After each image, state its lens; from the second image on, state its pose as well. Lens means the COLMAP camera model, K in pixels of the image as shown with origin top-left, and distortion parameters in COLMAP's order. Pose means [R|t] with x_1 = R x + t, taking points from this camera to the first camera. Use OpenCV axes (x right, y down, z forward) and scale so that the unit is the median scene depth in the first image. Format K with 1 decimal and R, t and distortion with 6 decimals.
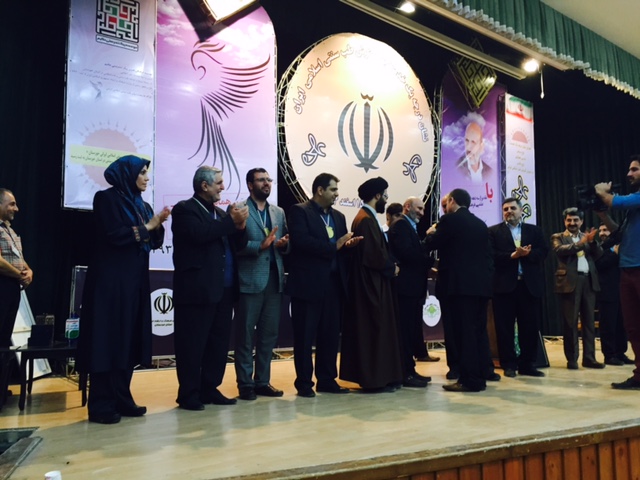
lens RADIAL K [[551.6, 0, 318.3], [0, 551.6, 225.2], [0, 0, 1]] dist [0.117284, -0.180306]
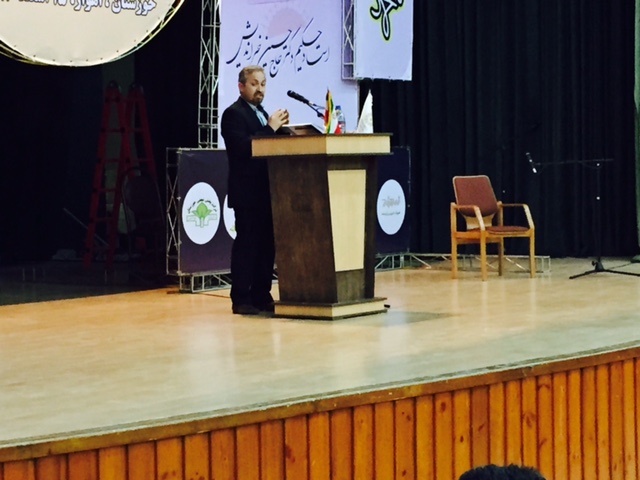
lens RADIAL K [[1659.0, 0, 320.0], [0, 1659.0, 240.0], [0, 0, 1]] dist [0.067295, 0.449591]
pose [[0.957885, -0.023789, 0.286167, -0.130748], [-0.031829, 0.981626, 0.188142, -0.115190], [-0.285384, -0.189327, 0.939527, -0.467360]]
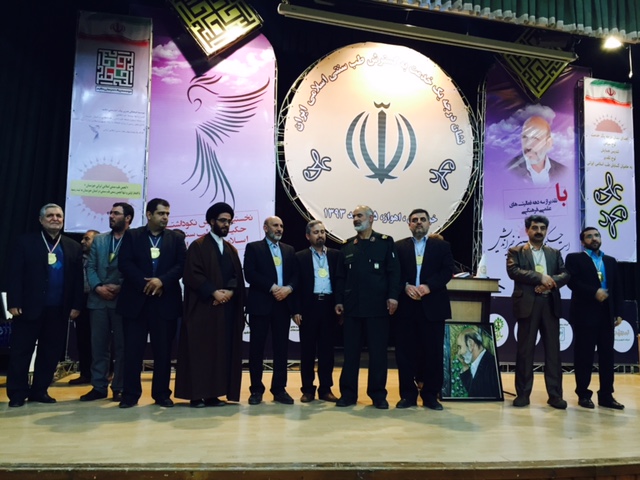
lens RADIAL K [[551.6, 0, 318.3], [0, 551.6, 225.2], [0, 0, 1]] dist [0.117284, -0.180306]
pose [[0.920078, -0.031363, -0.390477, 0.384509], [0.026652, 0.999492, -0.017478, -0.008367], [0.390827, 0.005674, 0.920447, 0.071694]]
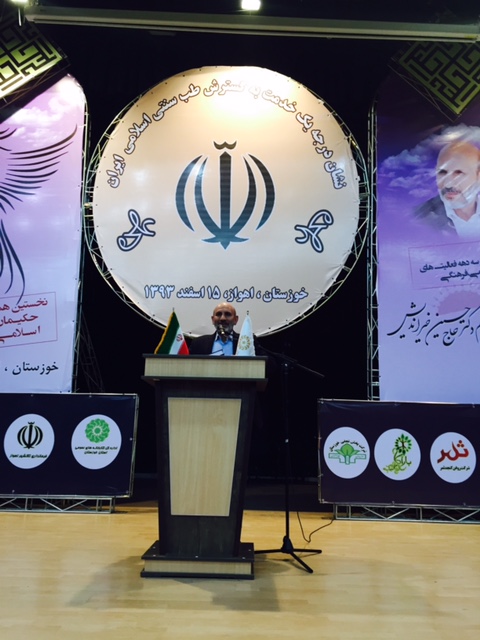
lens RADIAL K [[551.6, 0, 240.6], [0, 551.6, 307.3], [0, 0, 1]] dist [0.117284, -0.180306]
pose [[0.802959, -0.108481, -0.586079, 0.542800], [0.058585, 0.992901, -0.103517, 0.057499], [0.593148, 0.048784, 0.803614, 0.476223]]
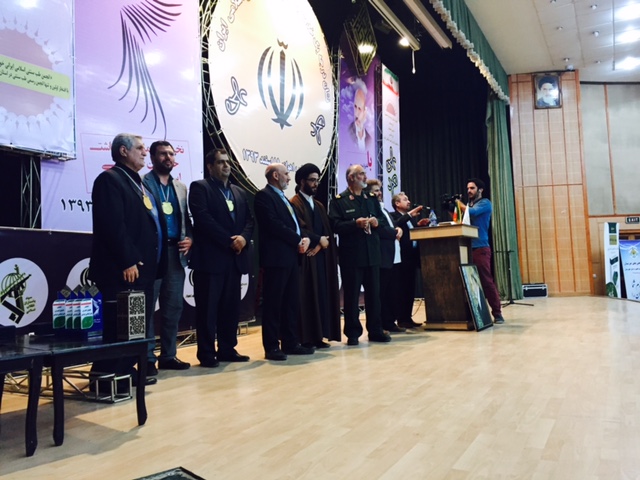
lens RADIAL K [[551.6, 0, 318.3], [0, 551.6, 225.2], [0, 0, 1]] dist [0.117284, -0.180306]
pose [[0.910899, 0.008222, 0.412547, -0.246187], [-0.027774, 0.998756, 0.041421, 0.023772], [-0.411693, -0.049188, 0.909994, 0.153334]]
